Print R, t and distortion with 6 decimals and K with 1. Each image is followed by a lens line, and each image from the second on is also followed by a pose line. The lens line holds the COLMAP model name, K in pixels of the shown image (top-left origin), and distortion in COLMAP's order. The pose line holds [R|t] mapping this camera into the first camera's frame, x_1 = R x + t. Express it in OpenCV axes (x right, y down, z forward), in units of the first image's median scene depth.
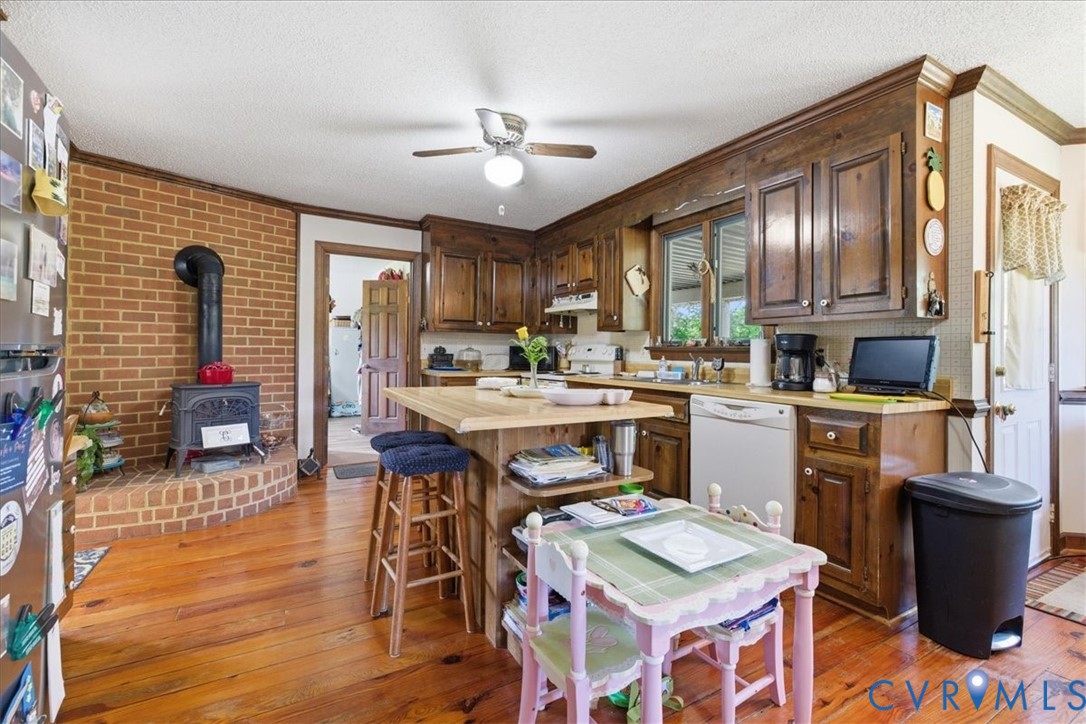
lens RADIAL K [[478.3, 0, 544.3], [0, 478.3, 346.6], [0, 0, 1]] dist [0.005031, -0.000191]
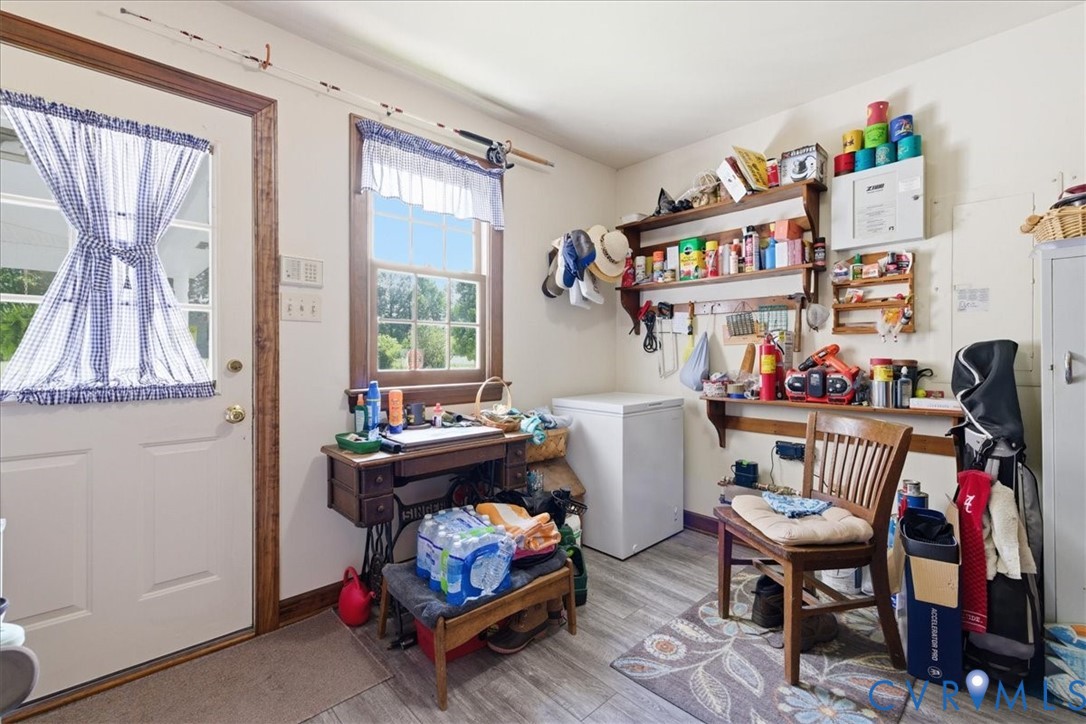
lens RADIAL K [[465.8, 0, 543.0], [0, 465.8, 362.0], [0, 0, 1]] dist [0.001306, 0.000194]
pose [[0.223921, -0.000146, -0.974607, -0.530546], [0.013322, 0.999907, 0.002911, 0.009750], [0.974516, -0.013636, 0.223903, 1.327899]]
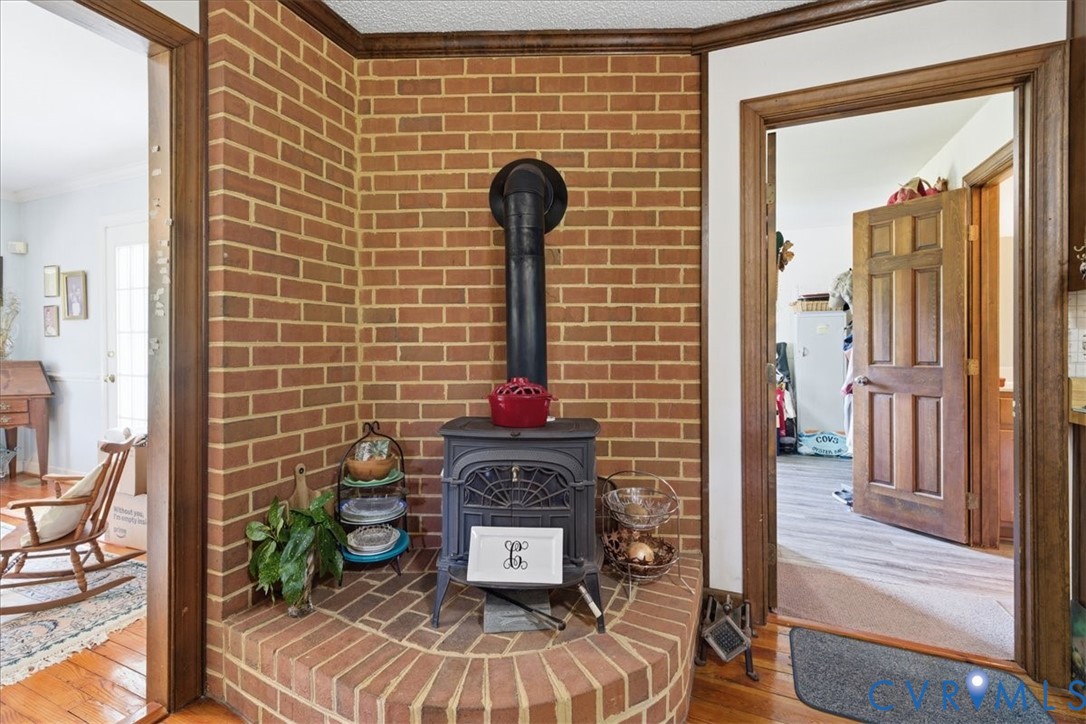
lens RADIAL K [[478.3, 0, 544.3], [0, 478.3, 346.6], [0, 0, 1]] dist [0.005031, -0.000191]
pose [[0.605919, -0.009025, -0.795475, -0.246734], [0.012674, 0.999918, -0.001690, 0.002560], [0.795425, -0.009058, 0.605984, 0.607365]]
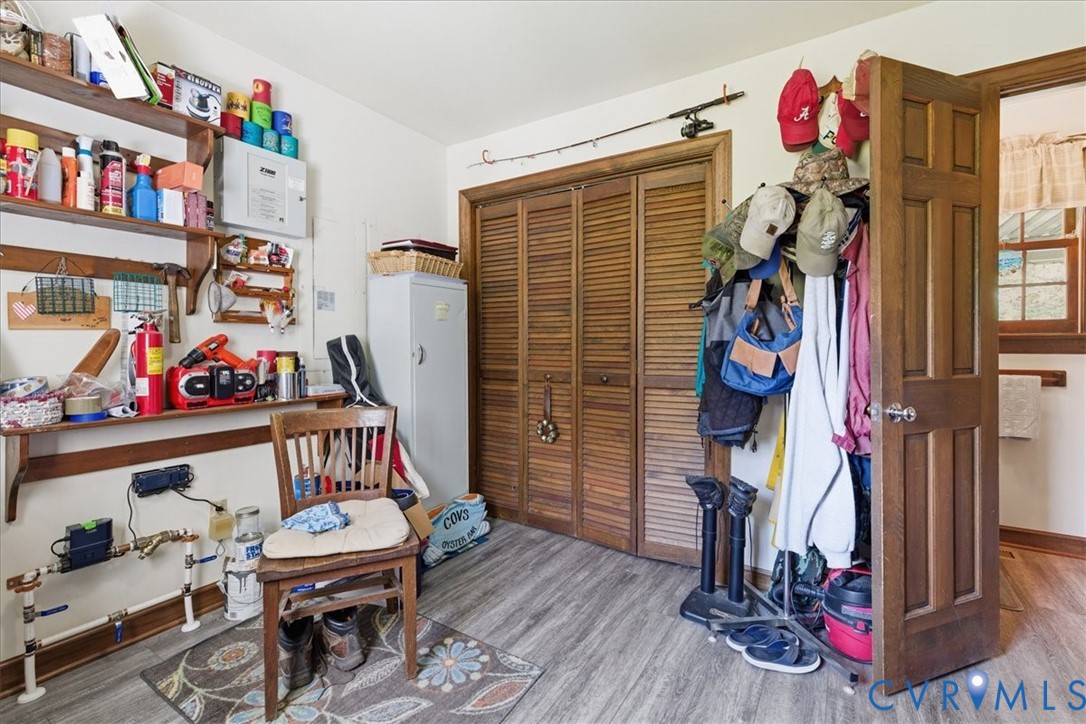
lens RADIAL K [[478.3, 0, 544.3], [0, 478.3, 346.6], [0, 0, 1]] dist [0.005031, -0.000191]
pose [[0.887497, -0.017345, 0.460487, -0.905904], [0.008861, 0.999749, 0.020579, 0.000874], [-0.460728, -0.014184, 0.887428, 1.224233]]
